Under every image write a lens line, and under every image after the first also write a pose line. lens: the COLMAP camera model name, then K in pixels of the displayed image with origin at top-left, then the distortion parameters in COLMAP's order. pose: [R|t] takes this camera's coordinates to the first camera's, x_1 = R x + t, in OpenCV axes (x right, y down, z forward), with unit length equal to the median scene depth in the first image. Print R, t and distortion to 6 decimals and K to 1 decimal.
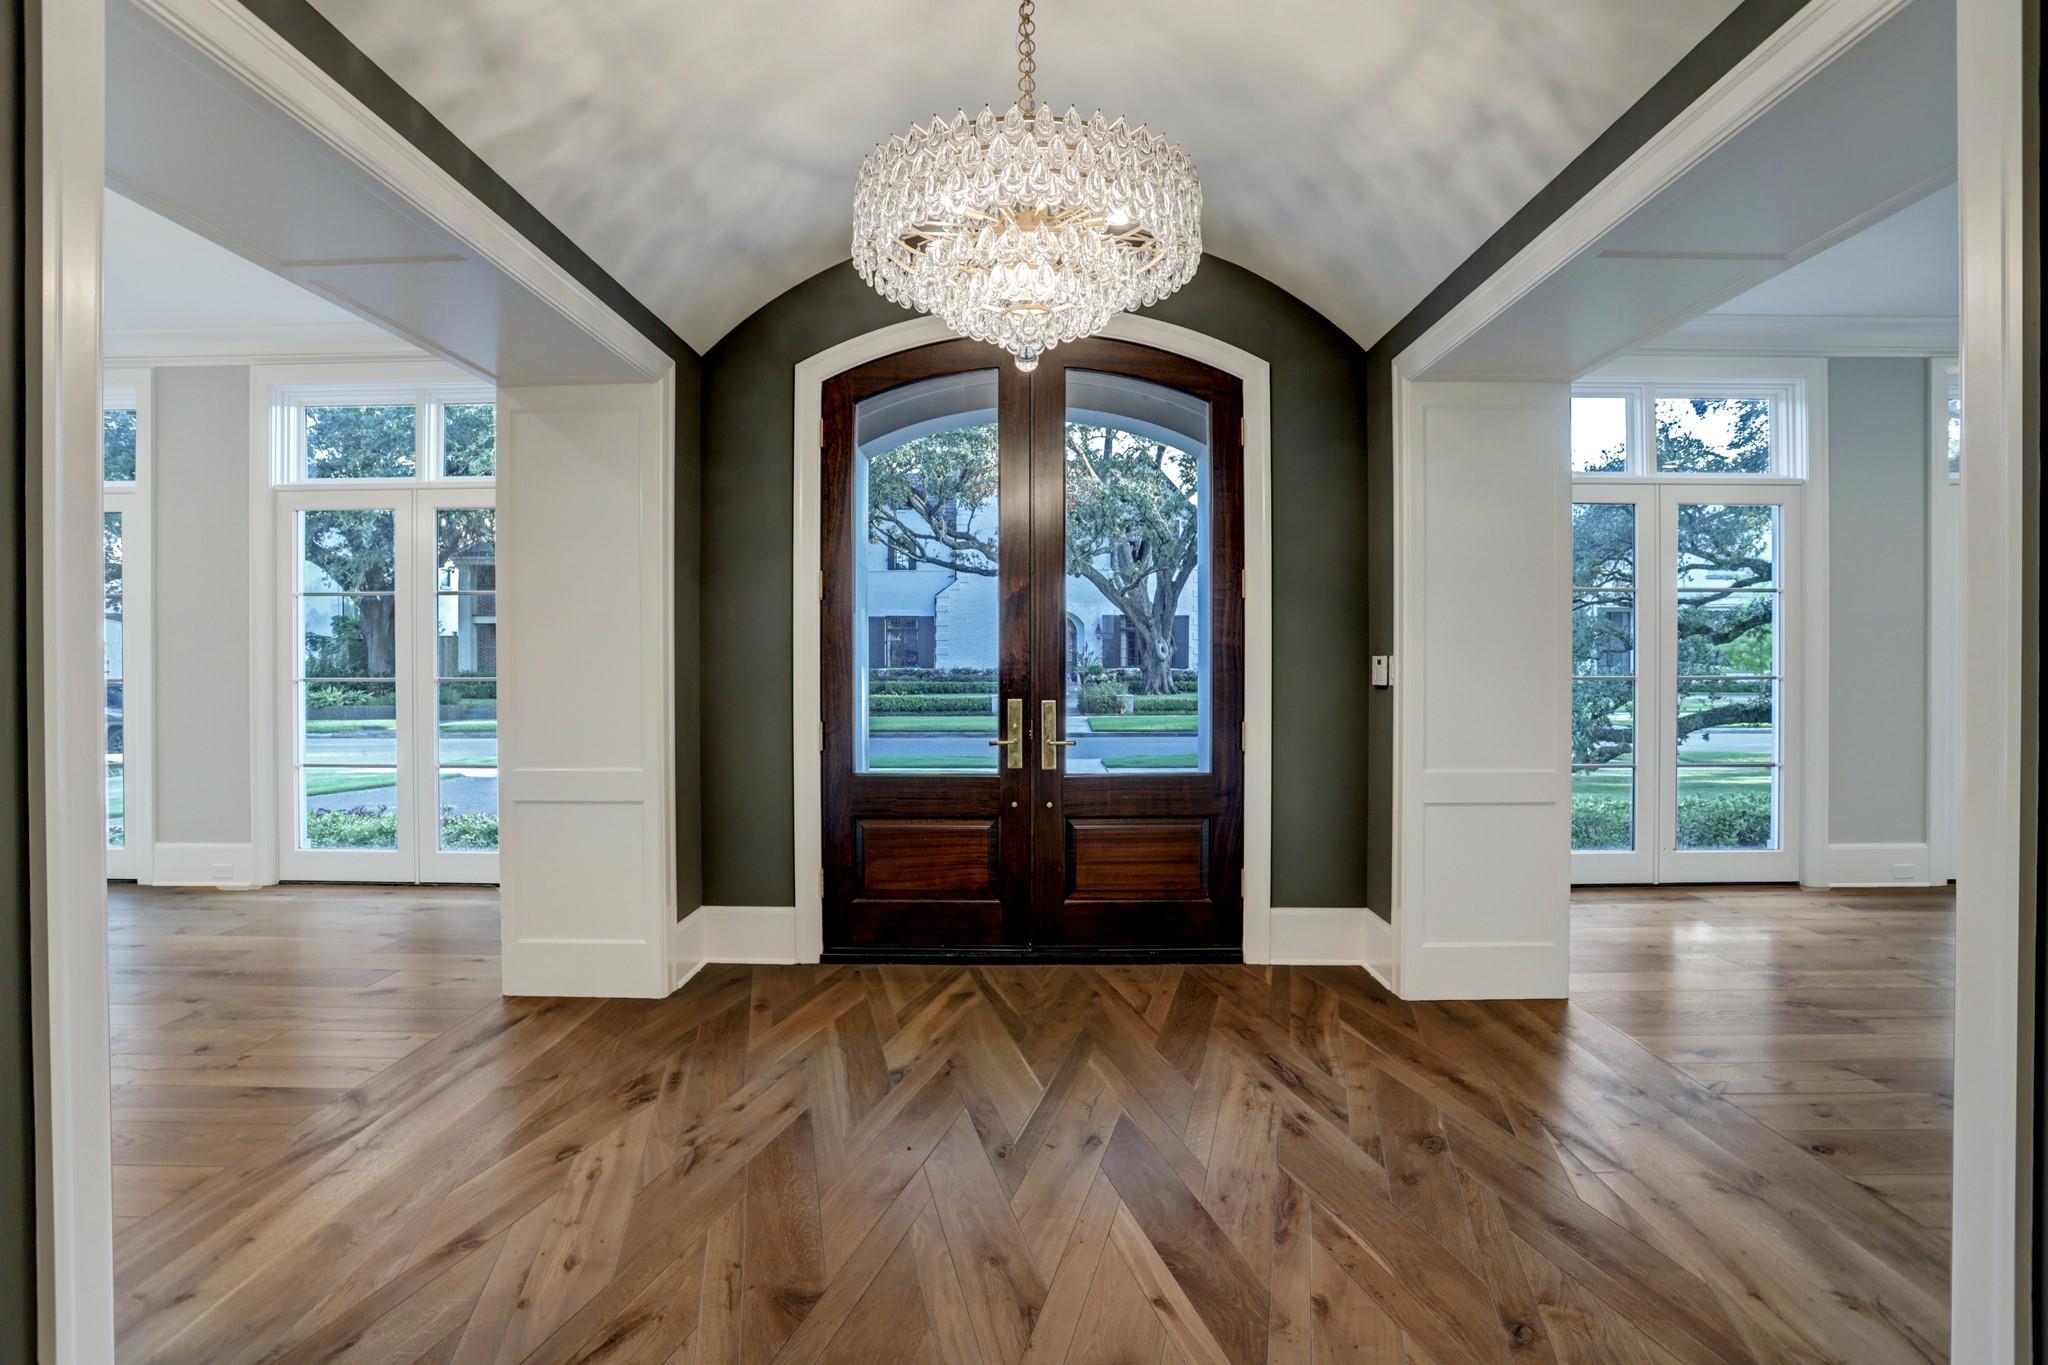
lens RADIAL K [[1005.8, 0, 1024.6], [0, 1005.8, 675.6], [0, 0, 1]] dist [-0.013962, 0.000459]
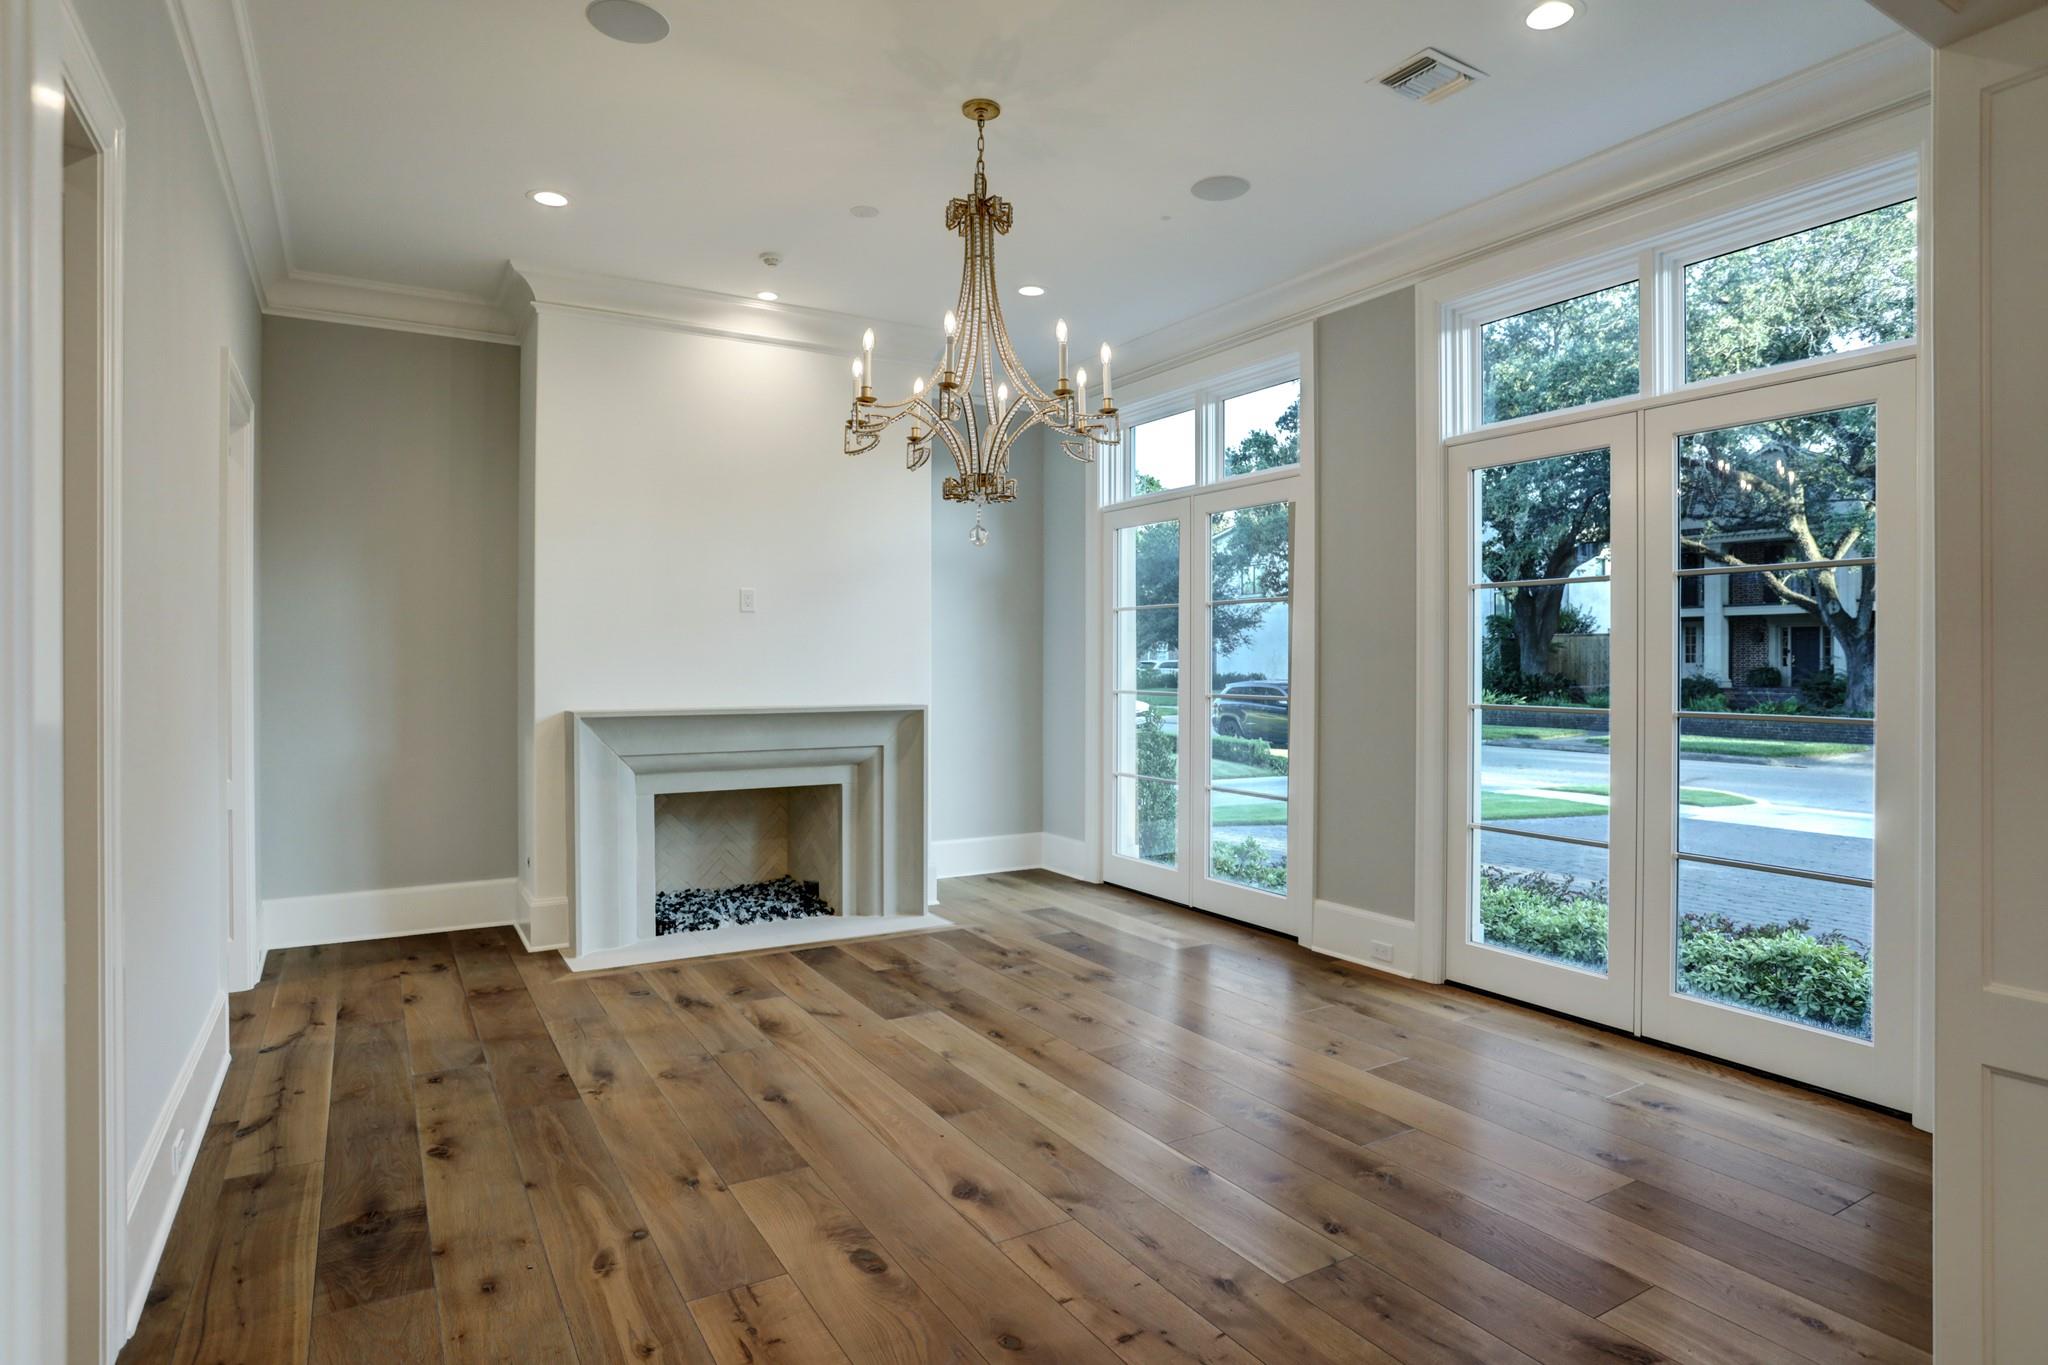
lens RADIAL K [[1102.6, 0, 1021.9], [0, 1102.6, 674.9], [0, 0, 1]] dist [-0.022707, 0.000258]
pose [[0.539318, 0.007571, -0.842068, -0.237674], [-0.006477, 0.999967, 0.004843, -0.020107], [0.842077, 0.002842, 0.539350, 0.301849]]
